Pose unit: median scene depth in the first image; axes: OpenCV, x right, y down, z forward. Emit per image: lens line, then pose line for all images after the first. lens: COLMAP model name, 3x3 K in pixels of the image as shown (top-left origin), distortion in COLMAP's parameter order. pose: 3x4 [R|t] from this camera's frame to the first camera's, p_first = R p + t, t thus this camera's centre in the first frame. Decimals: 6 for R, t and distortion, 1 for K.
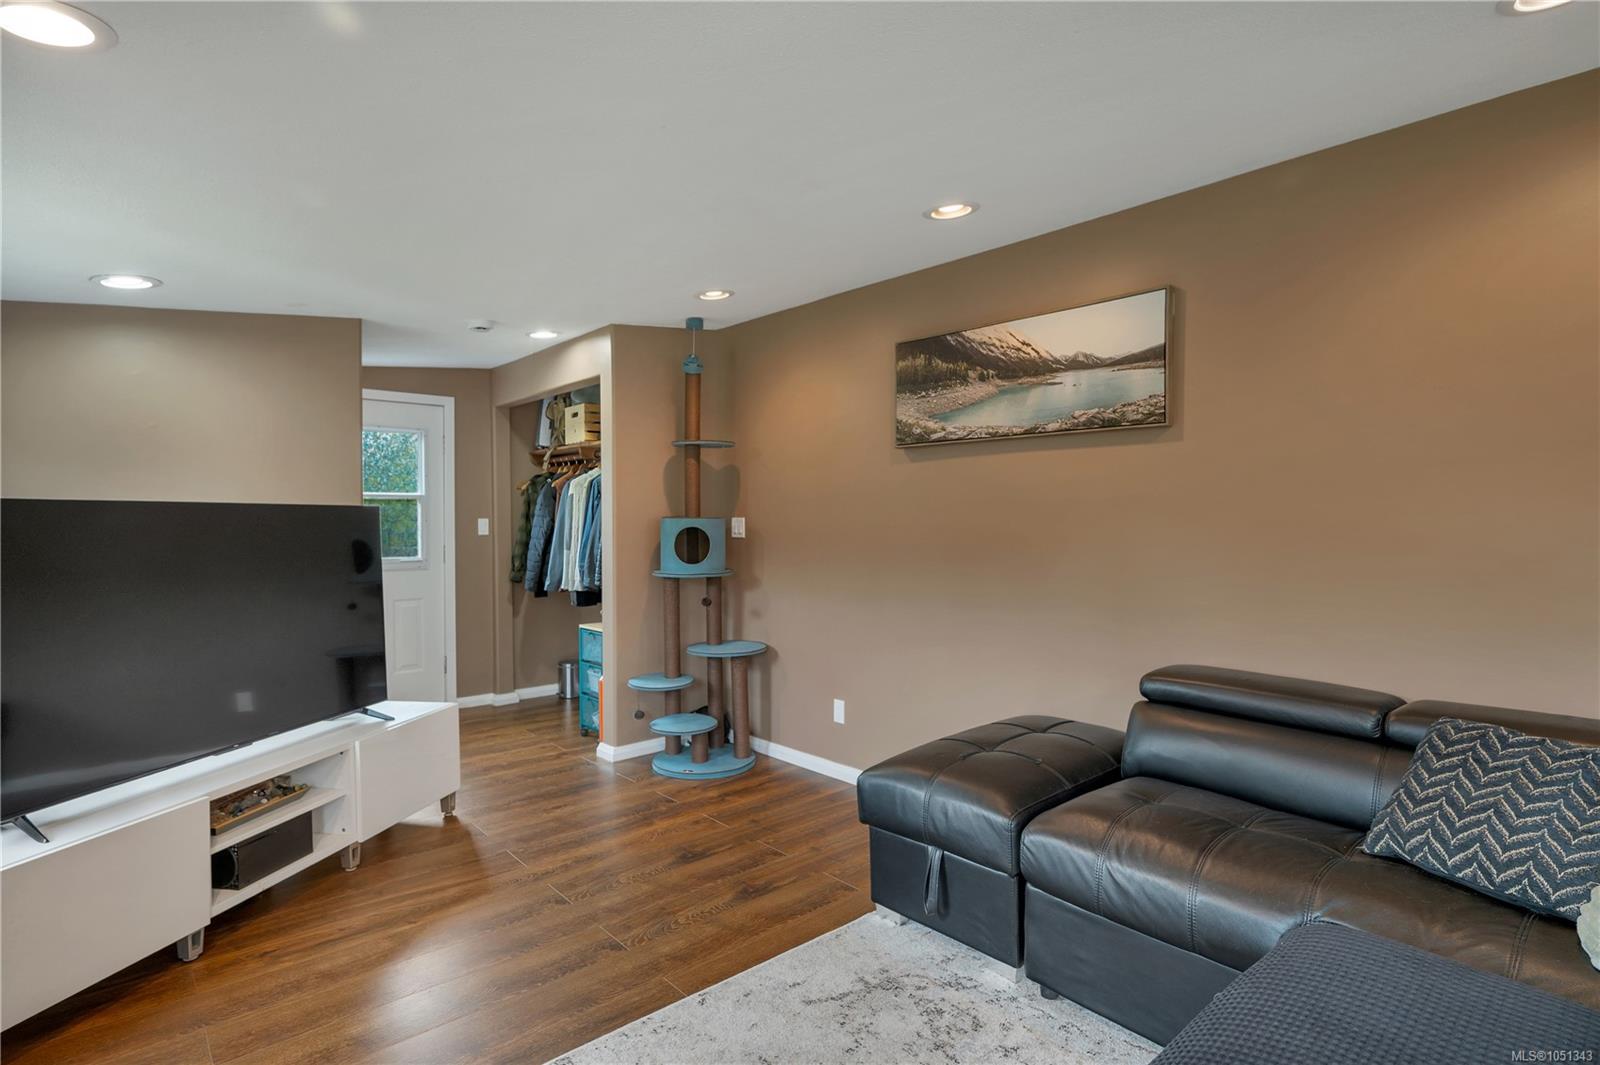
lens RADIAL K [[792.3, 0, 800.0], [0, 792.3, 532.5], [0, 0, 1]] dist [0.001989, 0.000590]
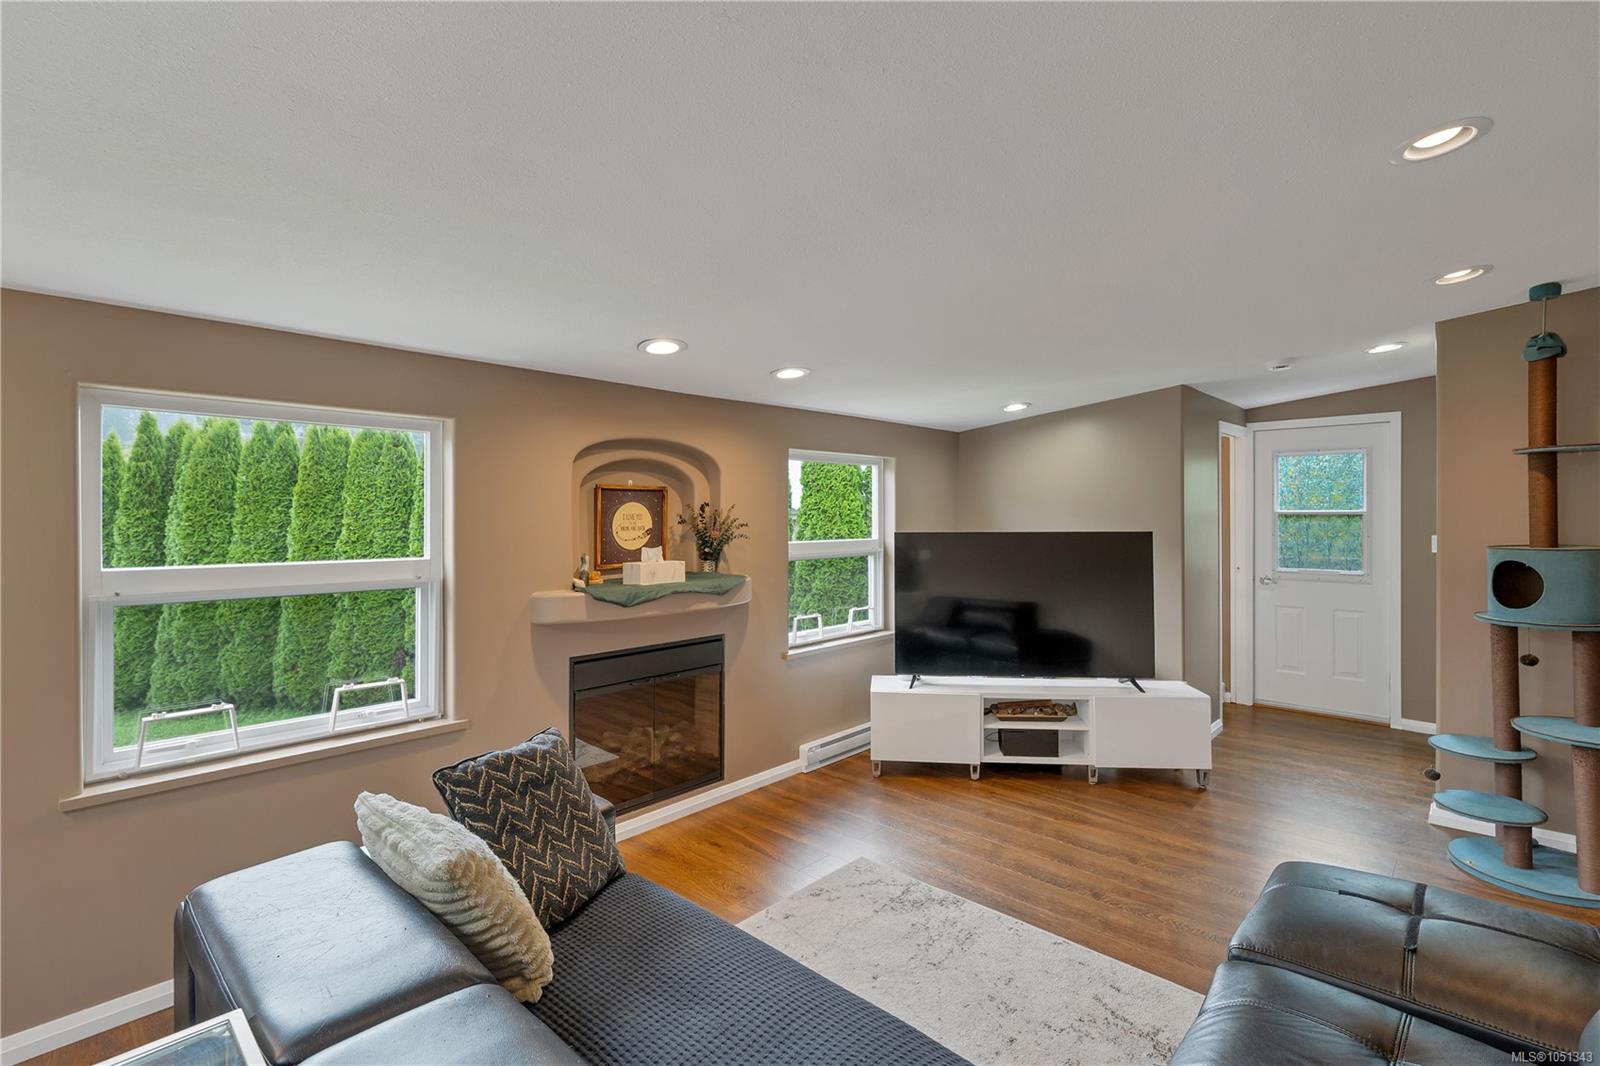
lens RADIAL K [[685.1, 0, 800.0], [0, 685.1, 533.0], [0, 0, 1]] dist [-0.000559, -0.000195]
pose [[0.117096, 0.018325, -0.992952, 0.646243], [-0.005917, 0.999825, 0.017754, -0.060943], [0.993103, 0.003796, 0.117184, 0.323089]]
